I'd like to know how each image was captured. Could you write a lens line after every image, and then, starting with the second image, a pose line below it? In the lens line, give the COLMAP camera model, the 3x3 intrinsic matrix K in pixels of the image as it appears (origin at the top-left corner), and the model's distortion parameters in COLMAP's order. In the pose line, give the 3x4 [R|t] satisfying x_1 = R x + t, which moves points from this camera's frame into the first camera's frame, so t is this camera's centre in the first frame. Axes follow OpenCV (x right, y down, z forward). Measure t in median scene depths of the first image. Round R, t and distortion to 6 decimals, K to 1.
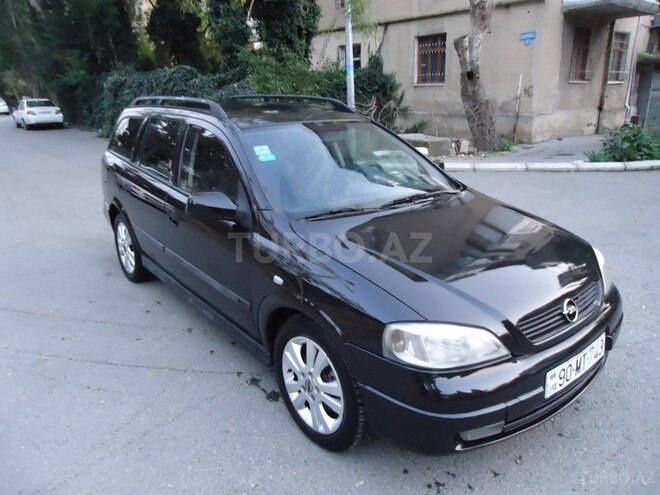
lens RADIAL K [[485.4, 0, 330.0], [0, 485.4, 247.5], [0, 0, 1]] dist [-0.003675, -0.001248]
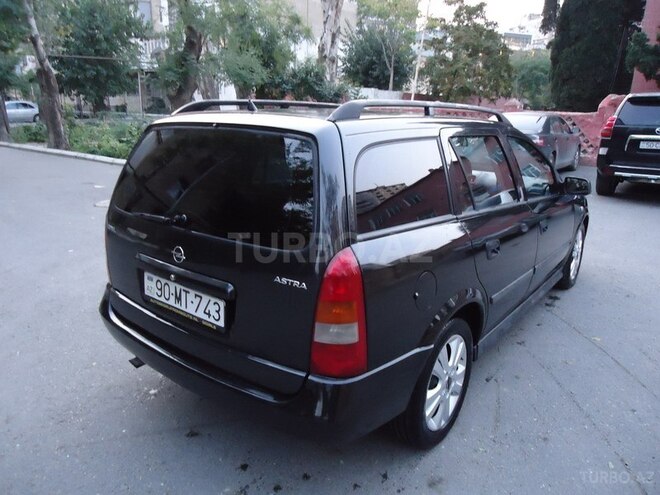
lens RADIAL K [[485.4, 0, 330.0], [0, 485.4, 247.5], [0, 0, 1]] dist [-0.003675, -0.001248]
pose [[-0.248235, -0.253971, 0.934815, -0.308482], [0.280325, 0.904897, 0.320281, -0.123912], [-0.927252, 0.341557, -0.153433, 0.420359]]
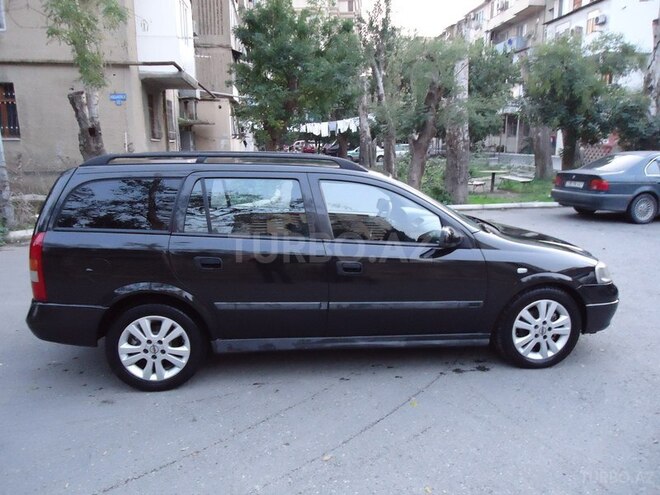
lens RADIAL K [[485.4, 0, 330.0], [0, 485.4, 247.5], [0, 0, 1]] dist [-0.003675, -0.001248]
pose [[0.517695, -0.160829, 0.840313, -0.321845], [0.250871, 0.967536, 0.030624, -0.038403], [-0.817958, 0.194956, 0.541236, 0.124420]]
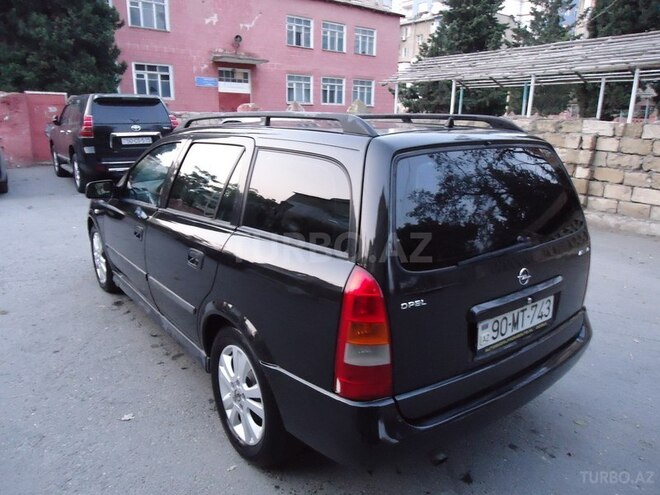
lens RADIAL K [[485.4, 0, 330.0], [0, 485.4, 247.5], [0, 0, 1]] dist [-0.003675, -0.001248]
pose [[-0.999935, 0.002310, 0.011157, -0.077216], [0.007992, 0.840144, 0.542305, -0.179733], [-0.008121, 0.542359, -0.840108, 0.575651]]
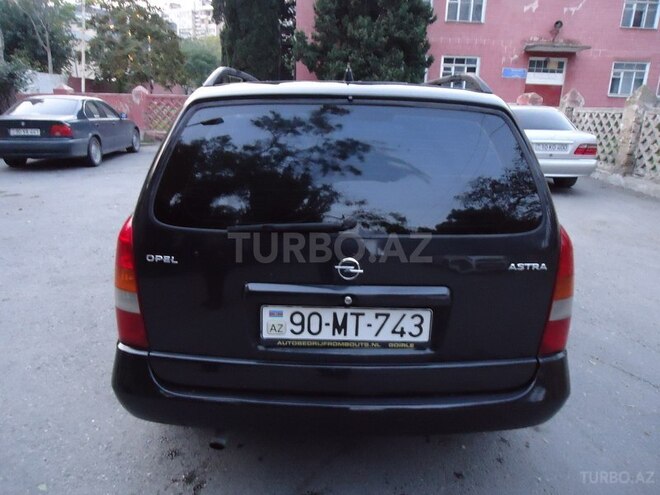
lens RADIAL K [[485.4, 0, 330.0], [0, 485.4, 247.5], [0, 0, 1]] dist [-0.003675, -0.001248]
pose [[-0.795728, -0.172717, 0.580505, -0.208864], [0.173659, 0.853166, 0.491885, -0.150702], [-0.580223, 0.492217, -0.648894, 0.526110]]
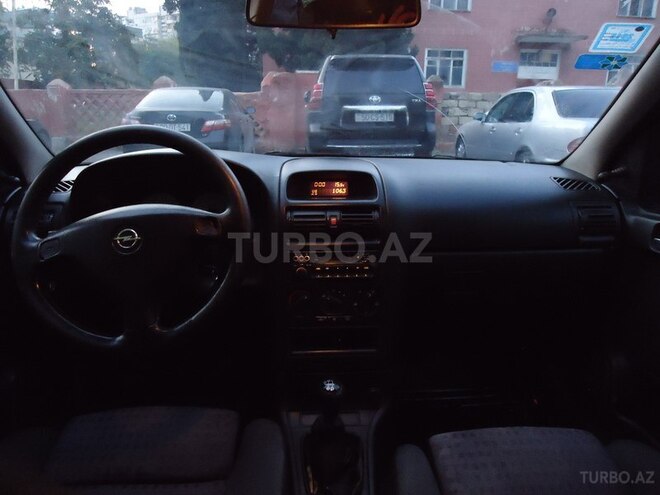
lens RADIAL K [[476.5, 0, 330.0], [0, 476.5, 247.5], [0, 0, 1]] dist [-0.020768, 0.006032]
pose [[-0.828226, -0.144231, 0.541515, -0.039381], [0.175561, 0.850887, 0.495146, -0.062976], [-0.532183, 0.505162, -0.679406, 0.322167]]
